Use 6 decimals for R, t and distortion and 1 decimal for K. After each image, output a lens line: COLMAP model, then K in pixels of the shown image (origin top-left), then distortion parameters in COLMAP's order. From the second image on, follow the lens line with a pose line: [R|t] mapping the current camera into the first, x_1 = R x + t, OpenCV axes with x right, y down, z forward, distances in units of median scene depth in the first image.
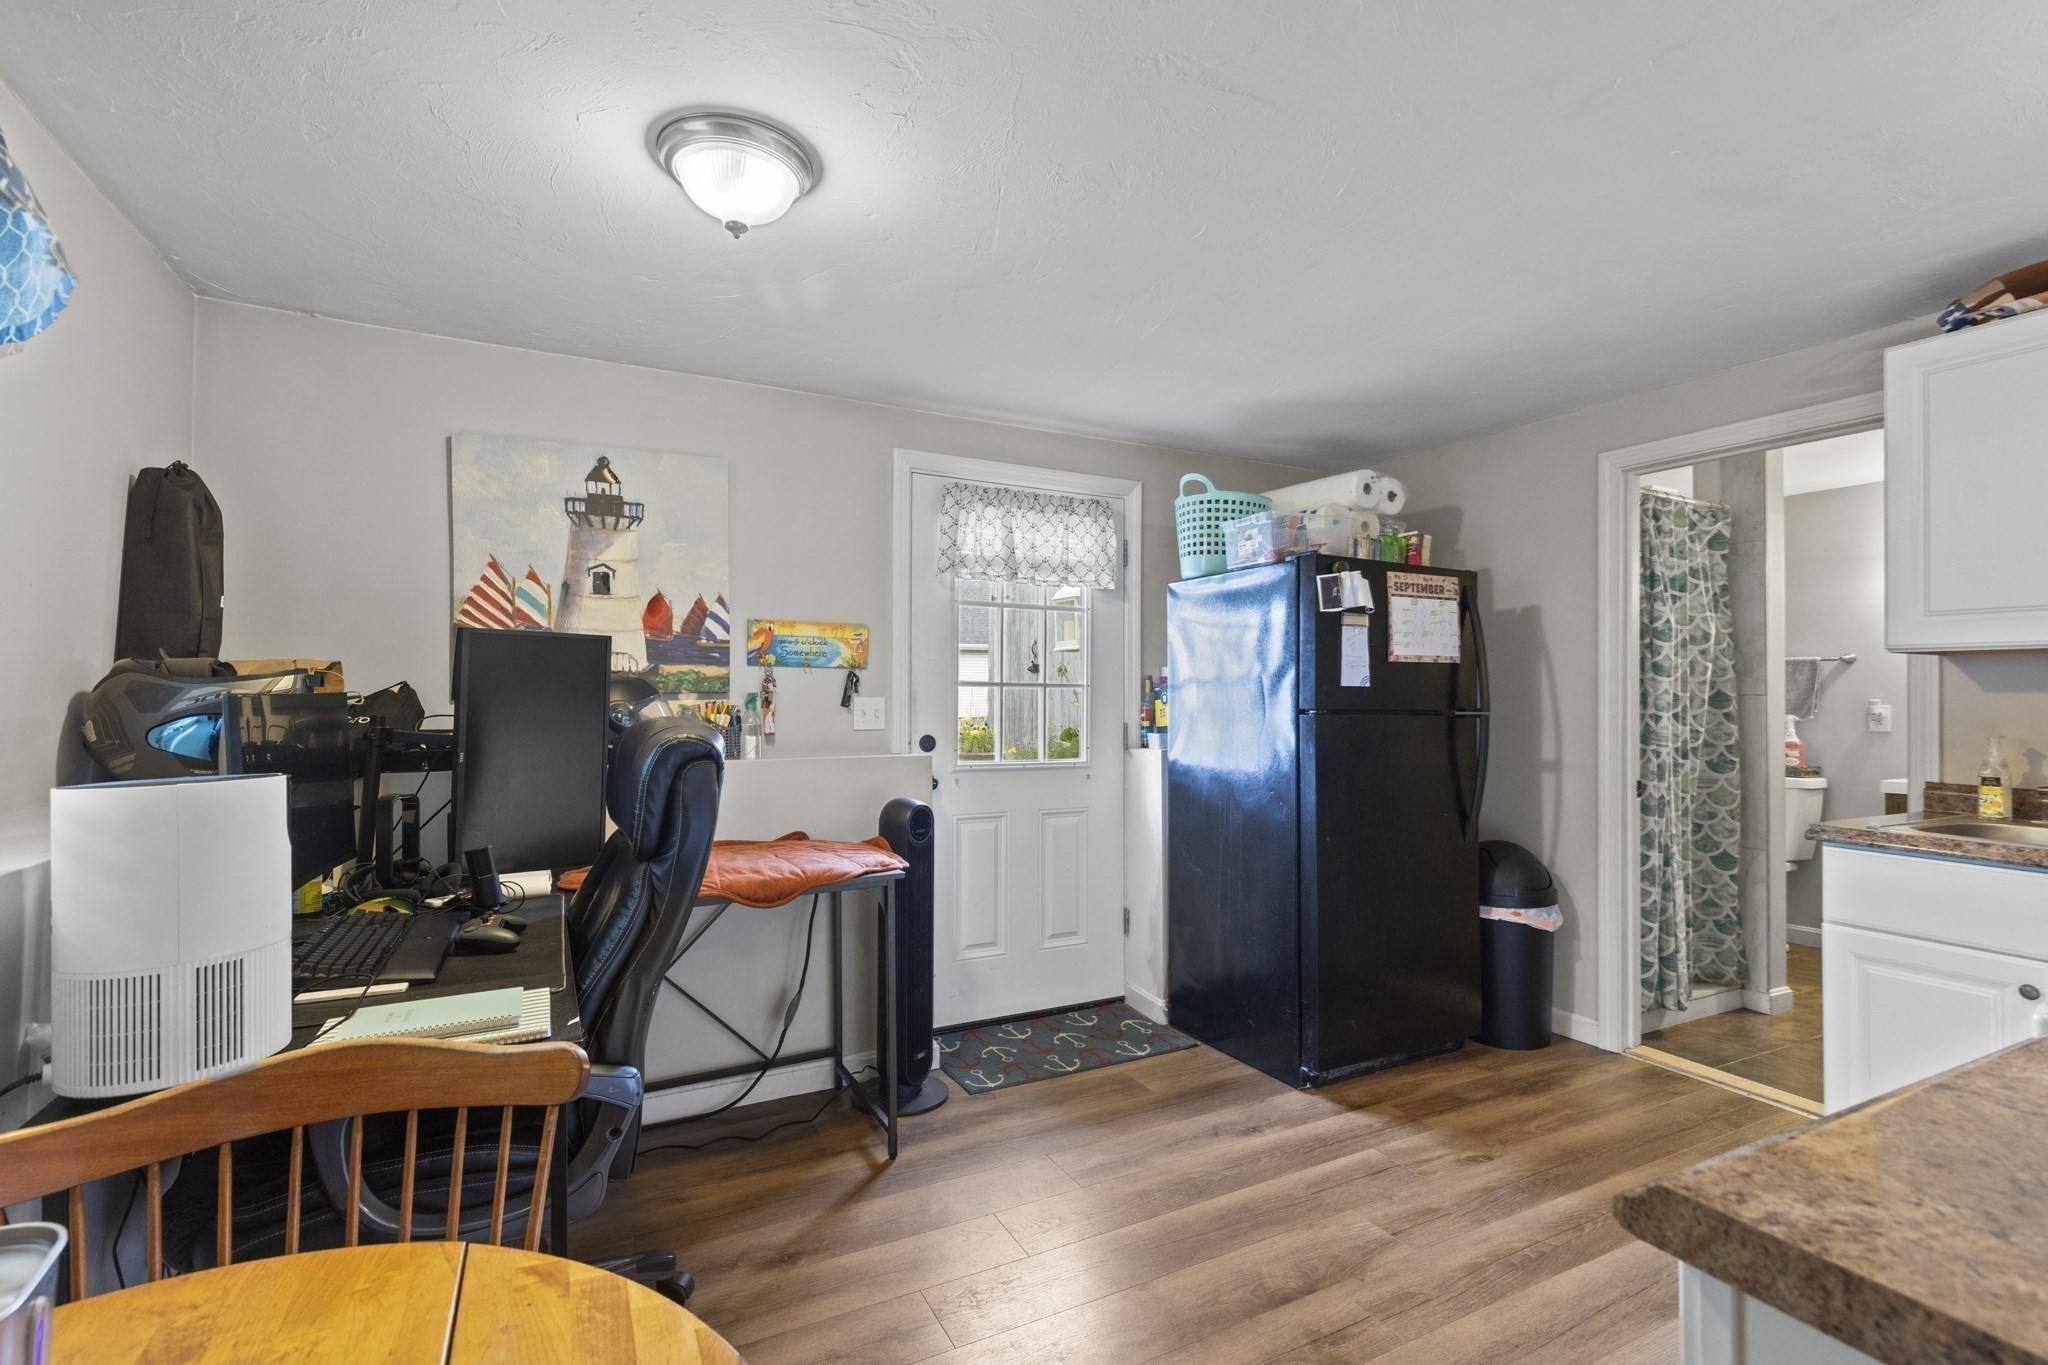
lens RADIAL K [[916.9, 0, 1029.6], [0, 916.9, 694.5], [0, 0, 1]] dist [0.004363, -0.000018]
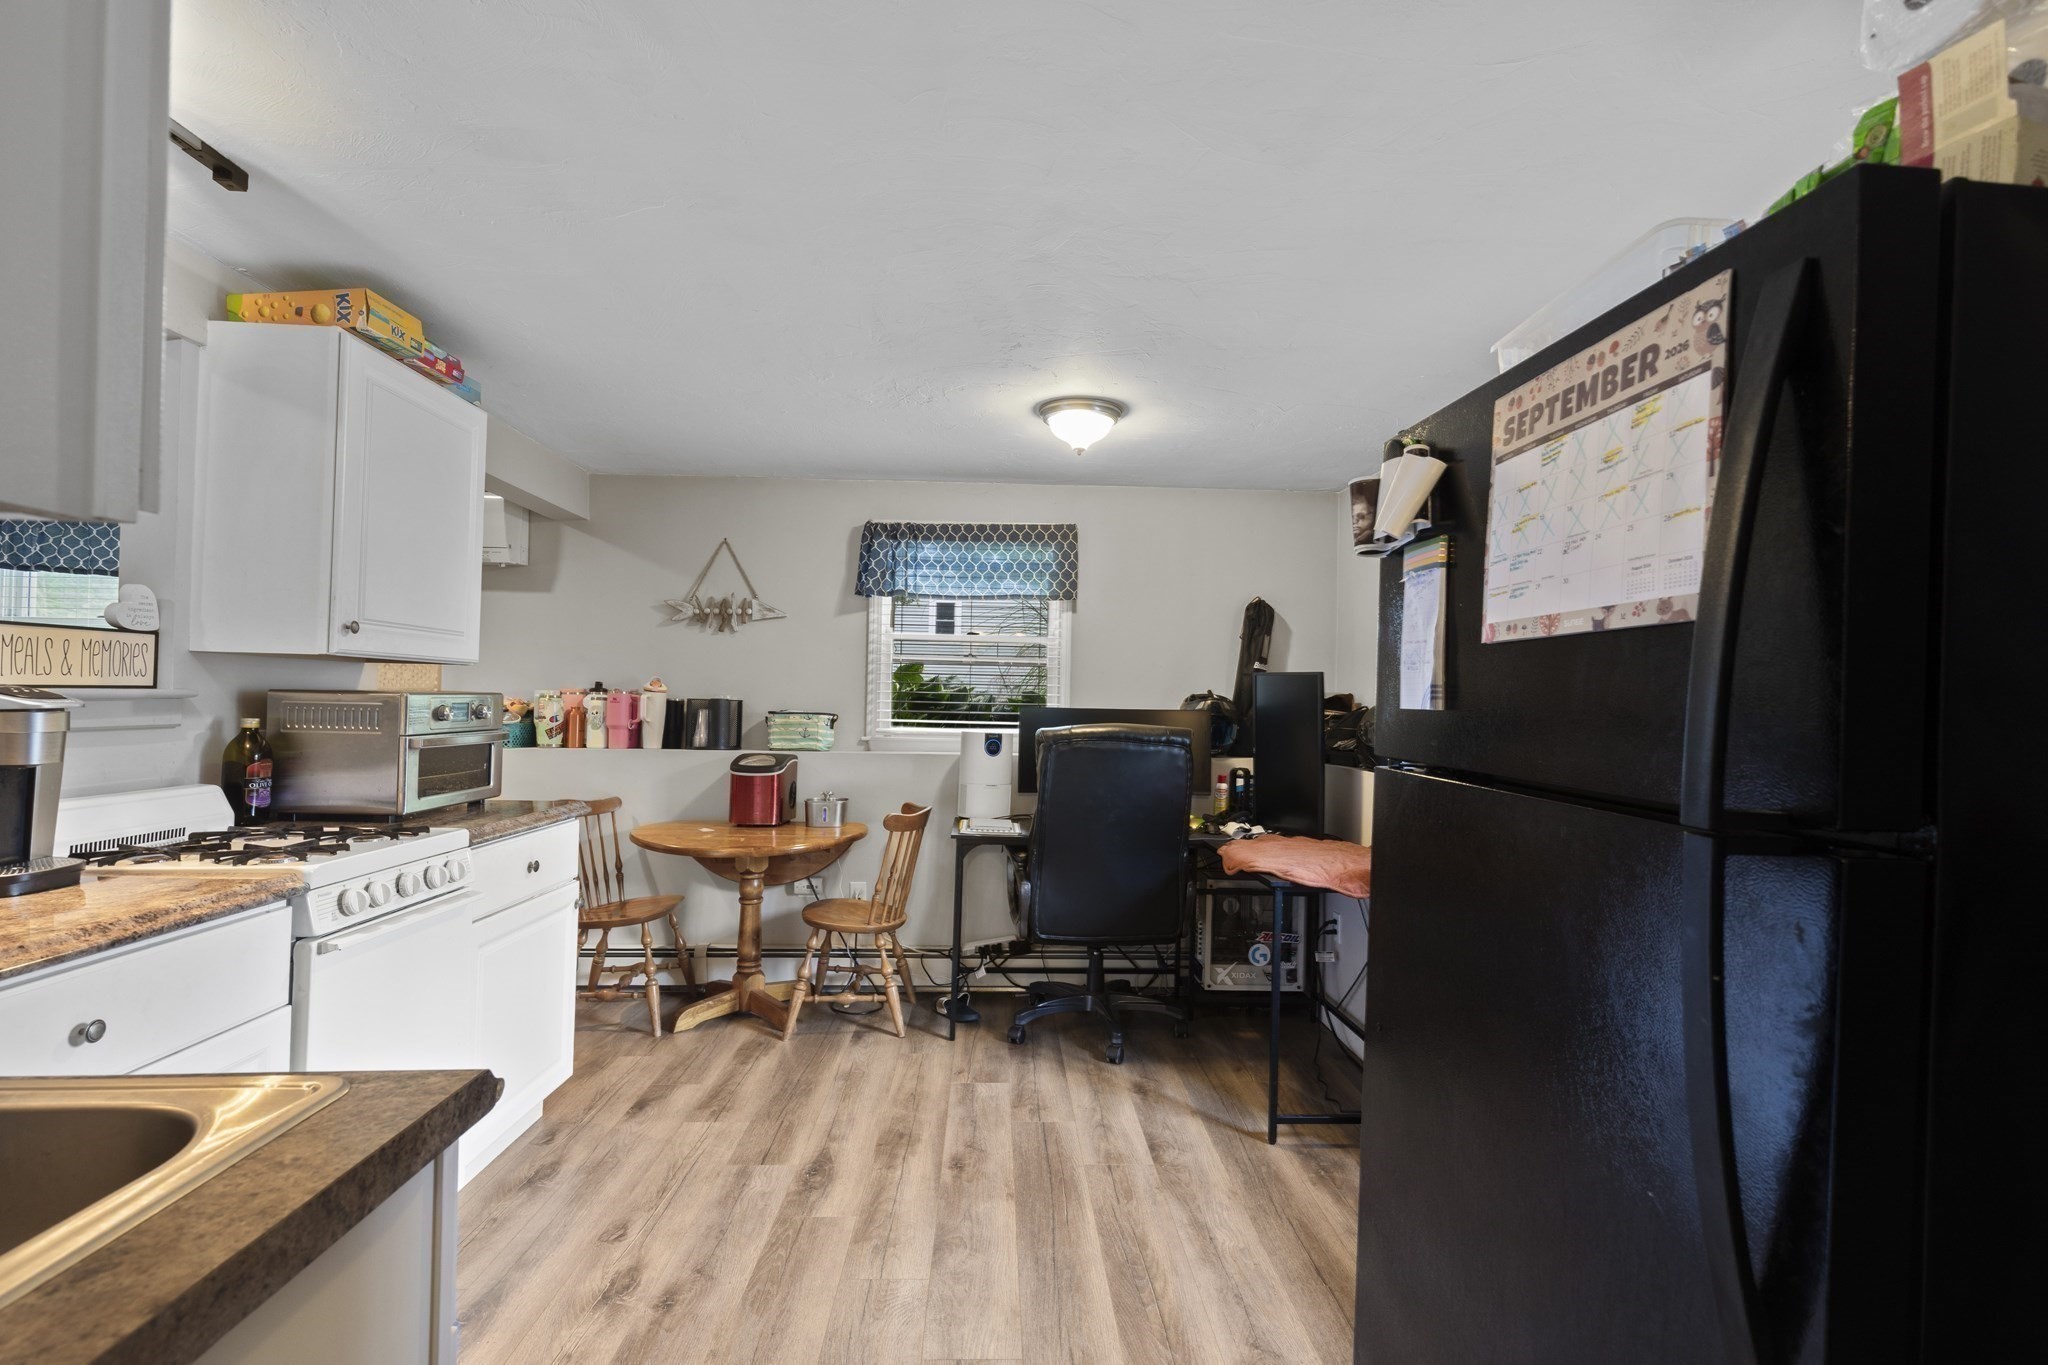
lens RADIAL K [[932.9, 0, 1024.0], [0, 932.9, 682.5], [0, 0, 1]] dist [0.001593, 0.000094]
pose [[-0.425762, -0.023816, -0.904522, 0.997517], [-0.020364, 0.999653, -0.016735, -0.012491], [0.904606, 0.011294, -0.426099, 1.218065]]
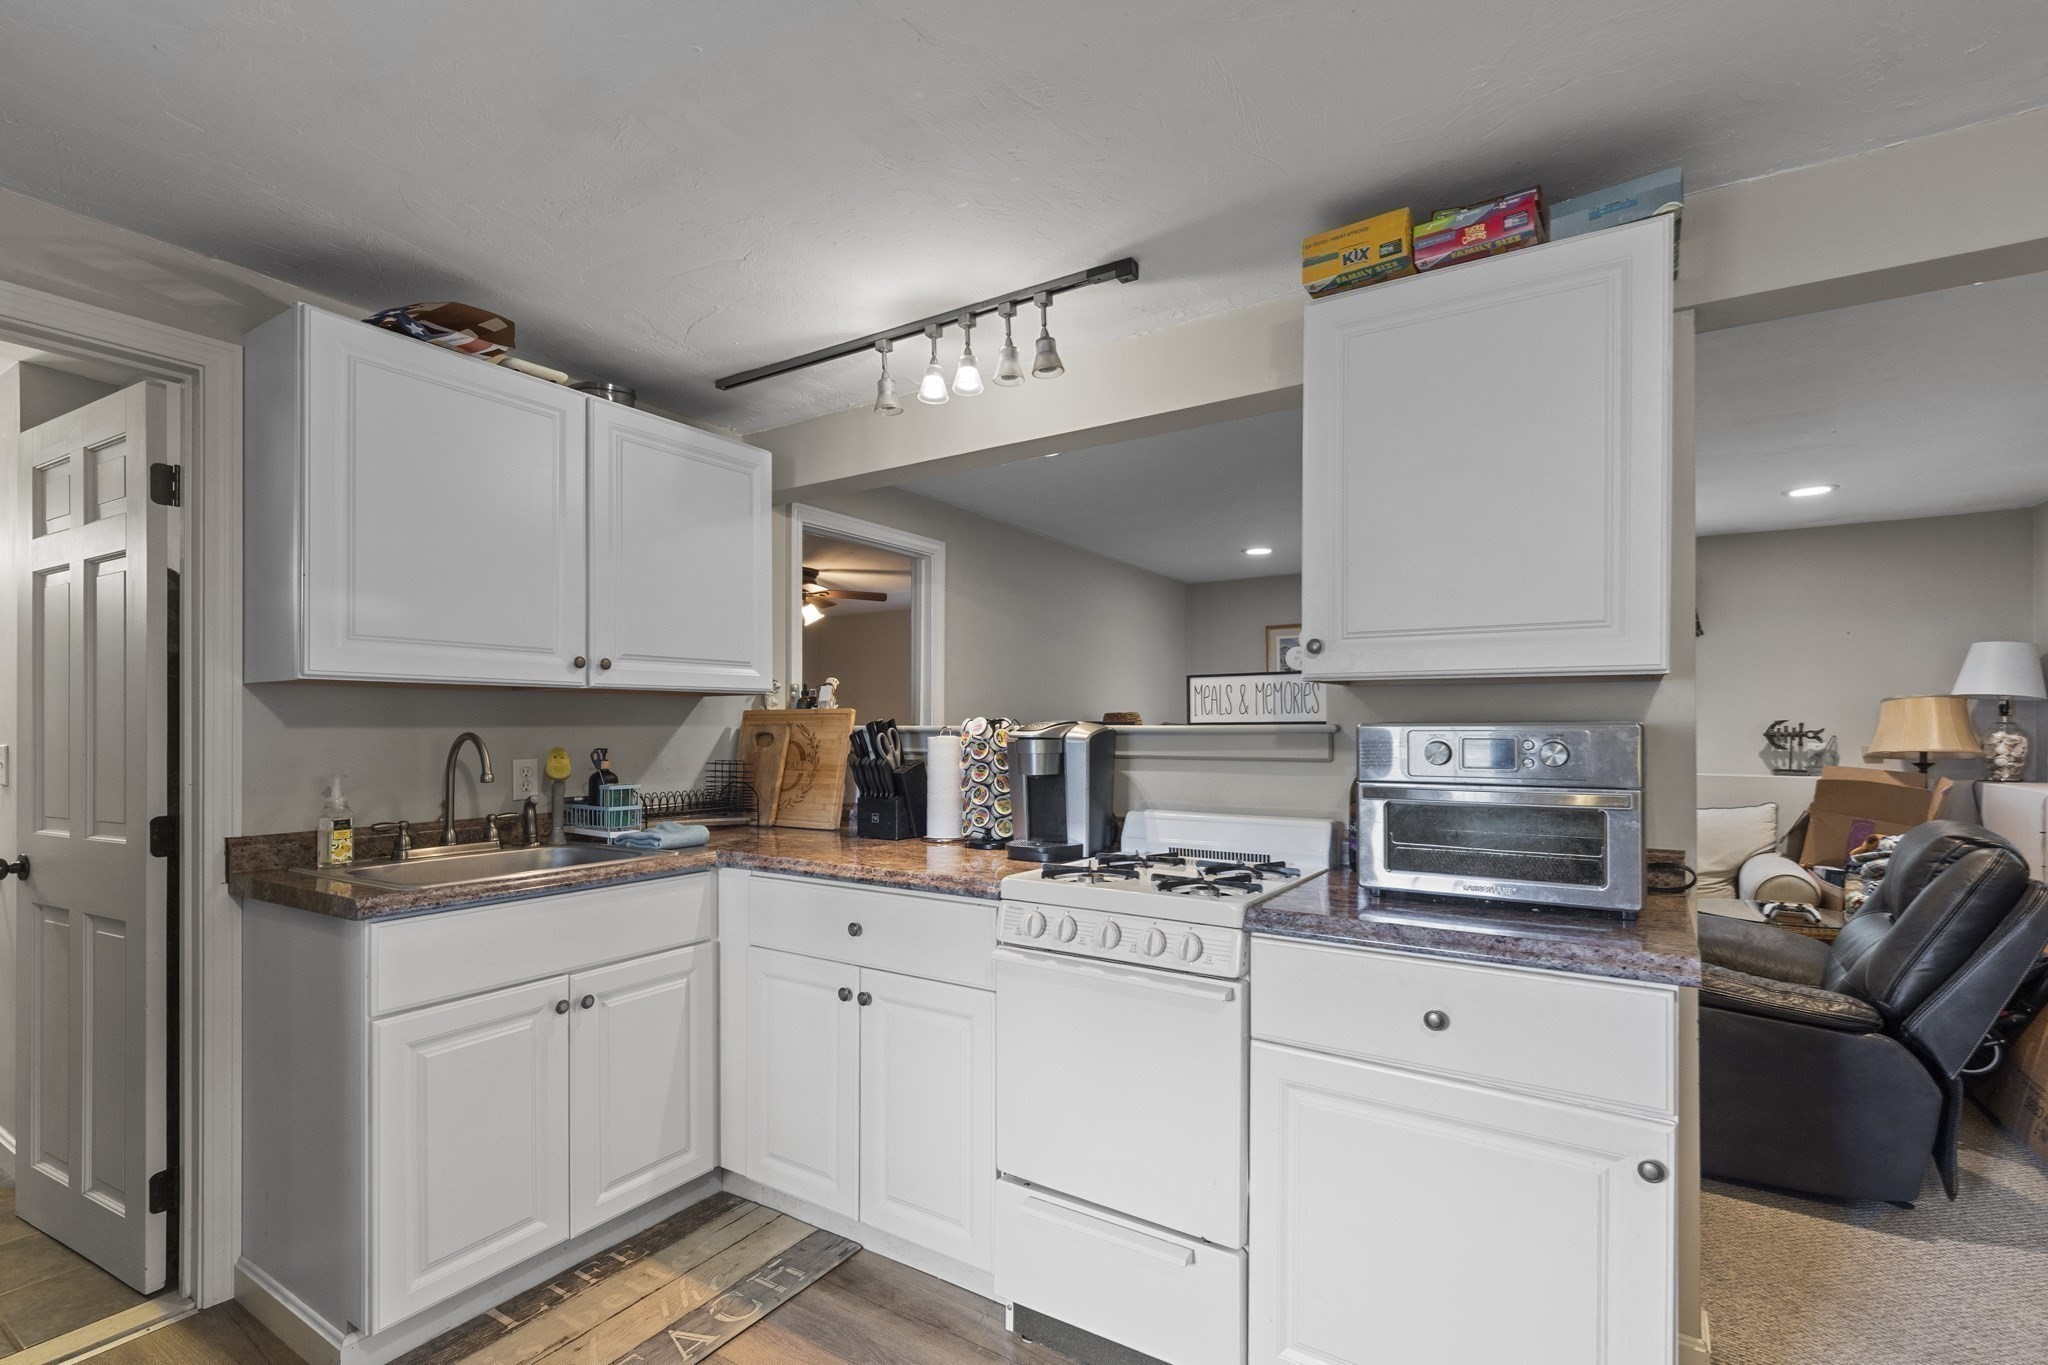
lens RADIAL K [[919.1, 0, 1068.7], [0, 919.1, 715.5], [0, 0, 1]] dist [0.001788, 0.000002]
pose [[-0.513630, 0.008832, 0.857966, -0.101854], [0.000749, 0.999951, -0.009845, -0.004109], [-0.858011, -0.004414, -0.513612, 0.786668]]
